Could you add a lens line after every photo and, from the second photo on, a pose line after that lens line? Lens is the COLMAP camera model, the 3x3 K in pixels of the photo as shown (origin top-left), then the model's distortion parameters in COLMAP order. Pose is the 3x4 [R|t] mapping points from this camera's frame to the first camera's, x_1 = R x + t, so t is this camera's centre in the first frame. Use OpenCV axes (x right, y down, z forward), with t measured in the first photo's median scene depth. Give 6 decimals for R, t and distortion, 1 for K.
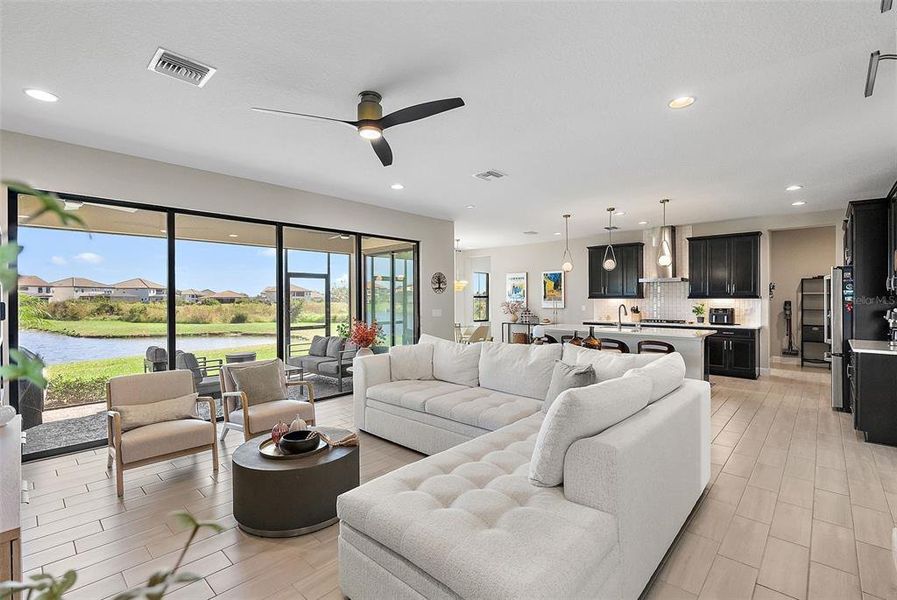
lens RADIAL K [[409.3, 0, 446.6], [0, 409.3, 297.4], [0, 0, 1]] dist [-0.000307, -0.000113]
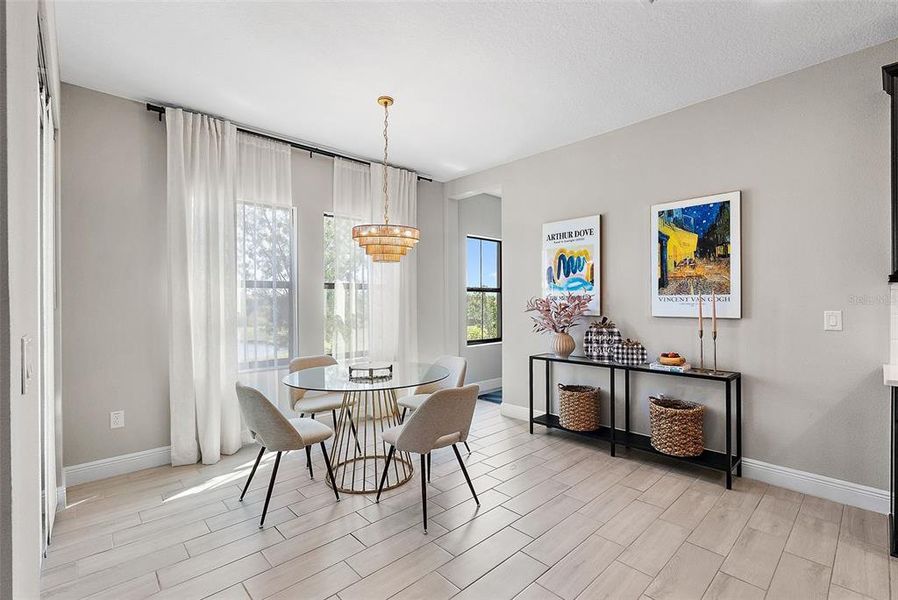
lens RADIAL K [[402.3, 0, 451.1], [0, 402.3, 301.9], [0, 0, 1]] dist [-0.003458, -0.000476]
pose [[0.997792, 0.001836, -0.066395, 0.112704], [-0.001544, 0.999989, 0.004446, 0.015188], [0.066402, -0.004334, 0.997784, 0.801298]]
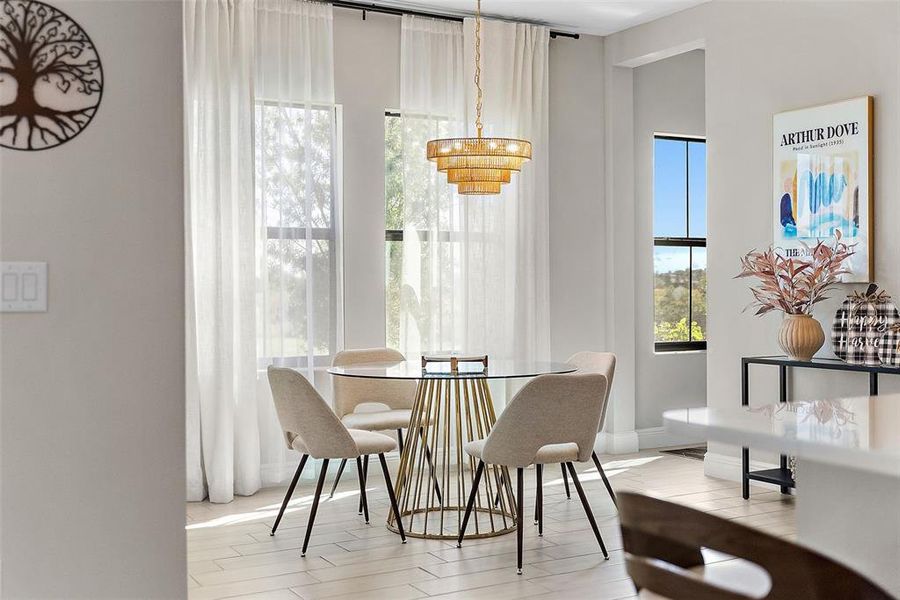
lens RADIAL K [[1026.2, 0, 450.9], [0, 1026.2, 284.3], [0, 0, 1]] dist [0.013167, -0.002681]
pose [[0.951789, 0.000193, -0.306753, 0.193544], [0.000796, 0.999995, 0.003098, 0.030440], [0.306752, -0.003193, 0.951784, 0.599781]]
